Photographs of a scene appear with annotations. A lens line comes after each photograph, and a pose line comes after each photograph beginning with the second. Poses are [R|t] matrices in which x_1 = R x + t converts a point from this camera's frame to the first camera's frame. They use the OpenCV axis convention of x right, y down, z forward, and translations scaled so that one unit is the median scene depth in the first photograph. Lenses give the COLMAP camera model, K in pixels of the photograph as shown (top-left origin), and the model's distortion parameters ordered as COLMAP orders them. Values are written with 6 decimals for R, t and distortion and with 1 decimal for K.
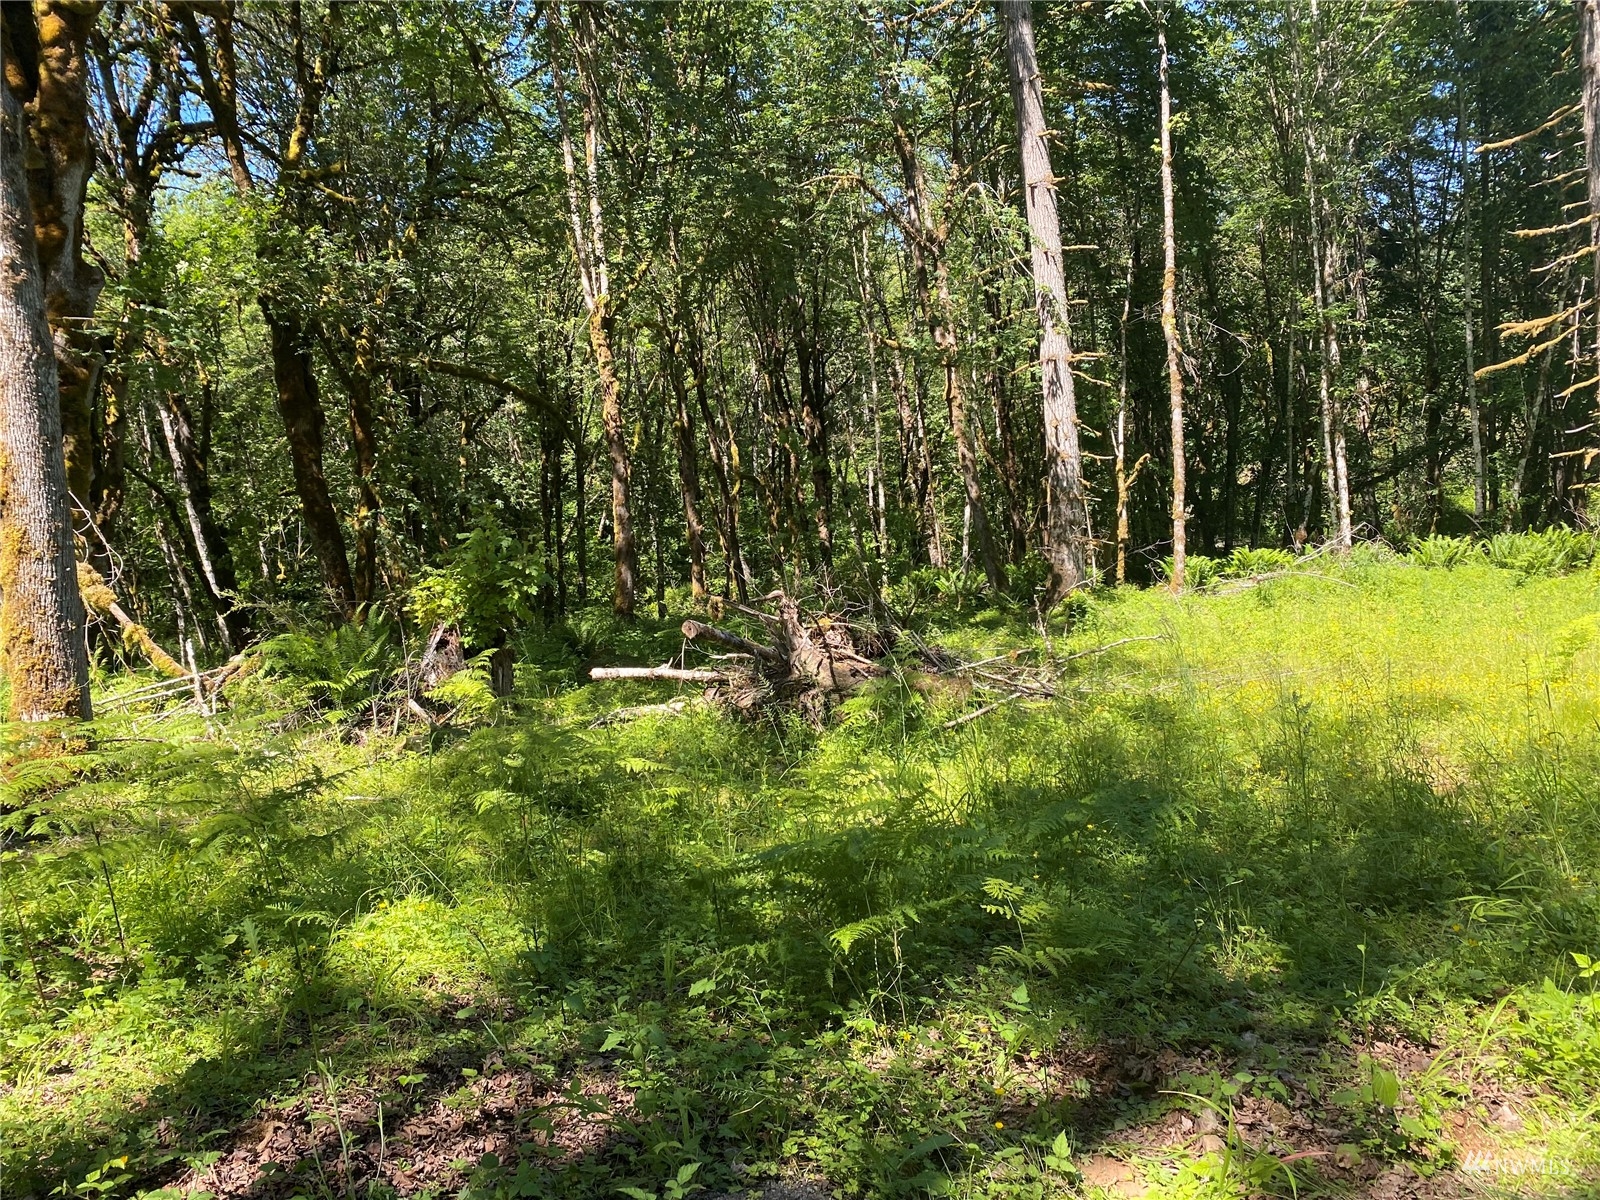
lens RADIAL K [[1187.0, 0, 790.3], [0, 1187.0, 607.2], [0, 0, 1]] dist [0.005286, -0.010683]
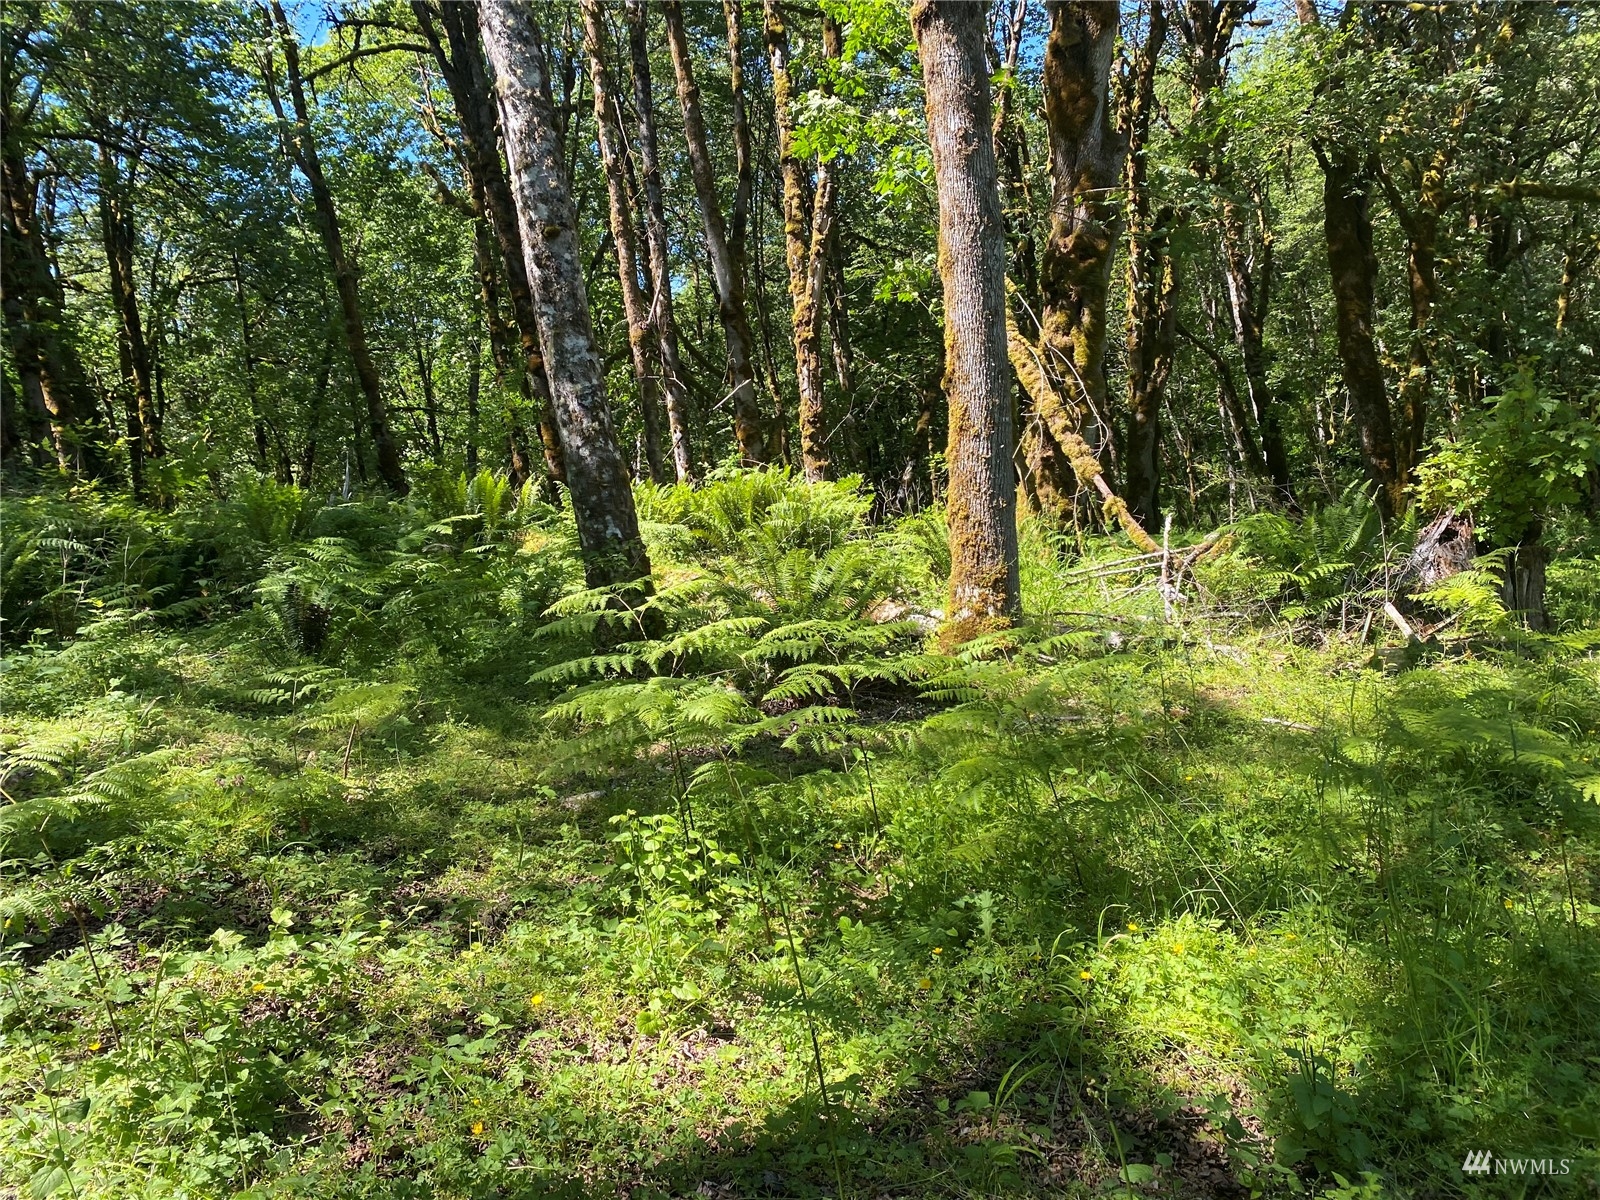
lens RADIAL K [[1187.0, 0, 790.3], [0, 1187.0, 607.2], [0, 0, 1]] dist [0.005286, -0.010683]
pose [[0.667275, 0.108437, -0.736876, 0.006008], [-0.023817, 0.991946, 0.124405, -0.005586], [0.744431, -0.065462, 0.664483, 0.063957]]
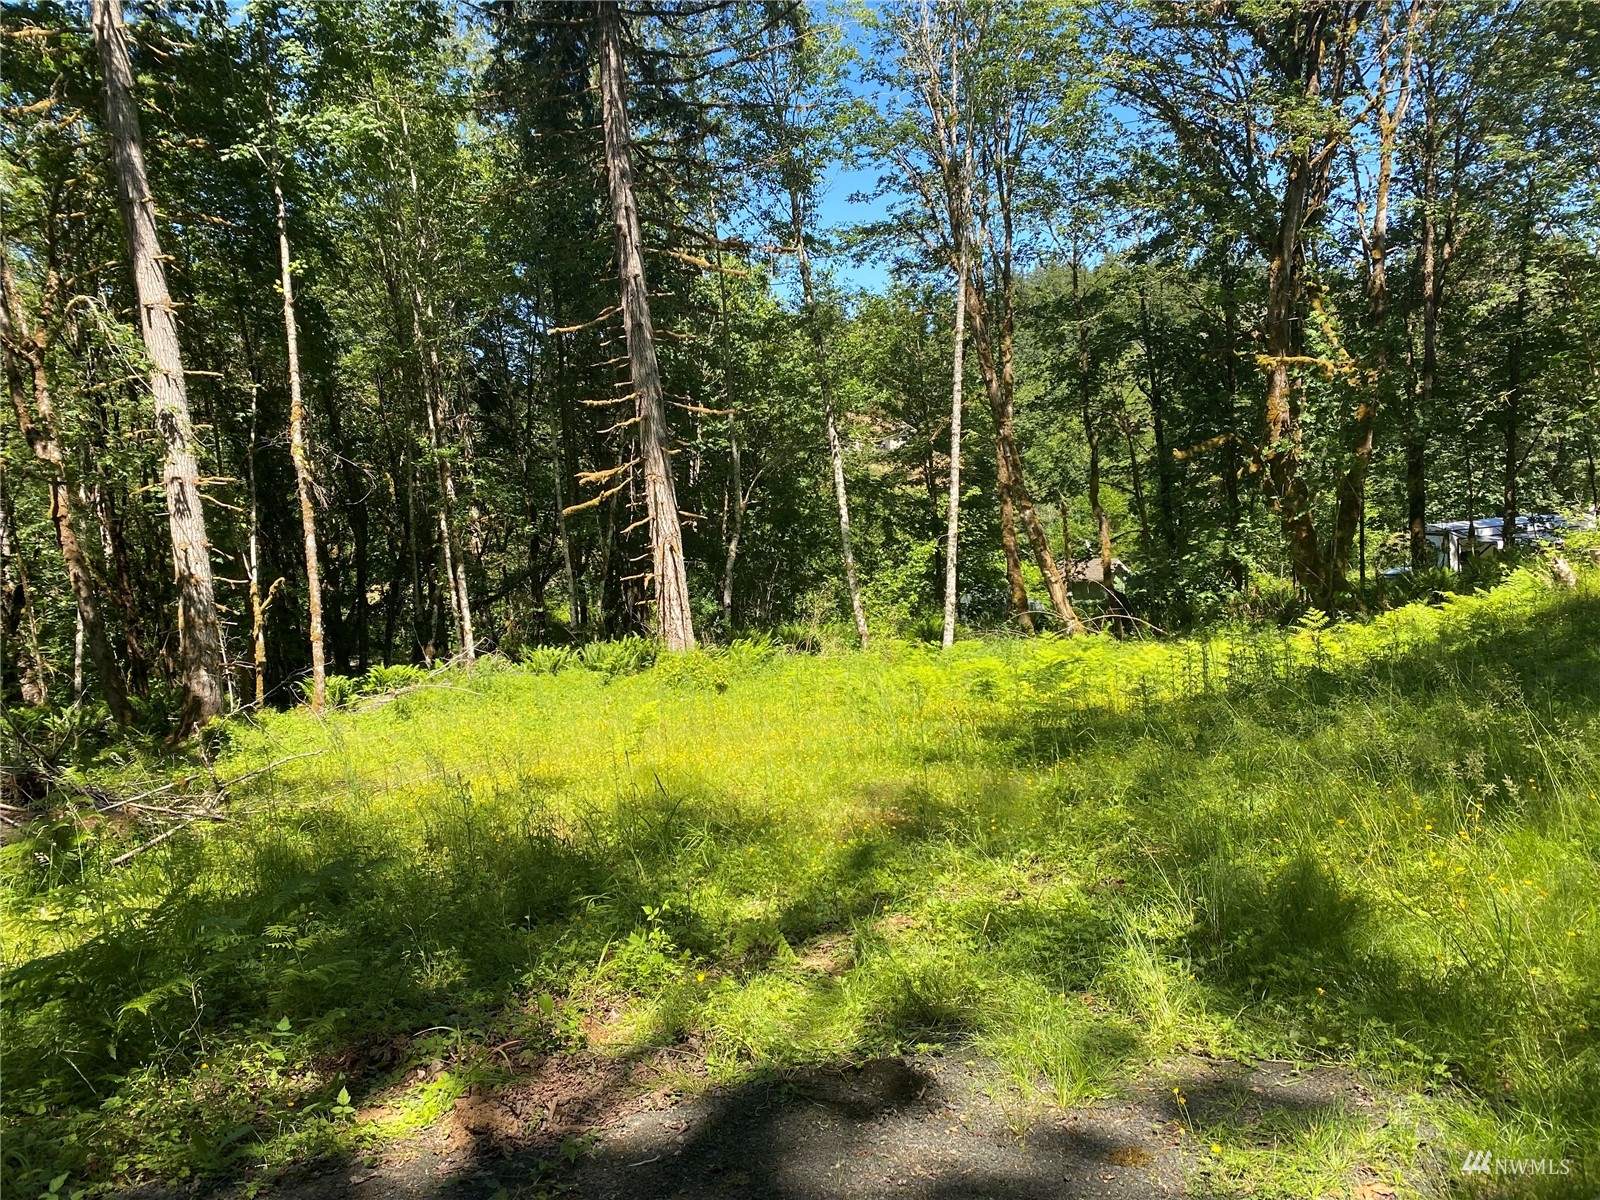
lens RADIAL K [[1187.0, 0, 790.3], [0, 1187.0, 607.2], [0, 0, 1]] dist [0.005286, -0.010683]
pose [[0.761372, -0.019188, 0.648031, -0.027753], [0.083673, 0.994110, -0.068872, 0.002321], [-0.642893, 0.106660, 0.758493, -0.047670]]
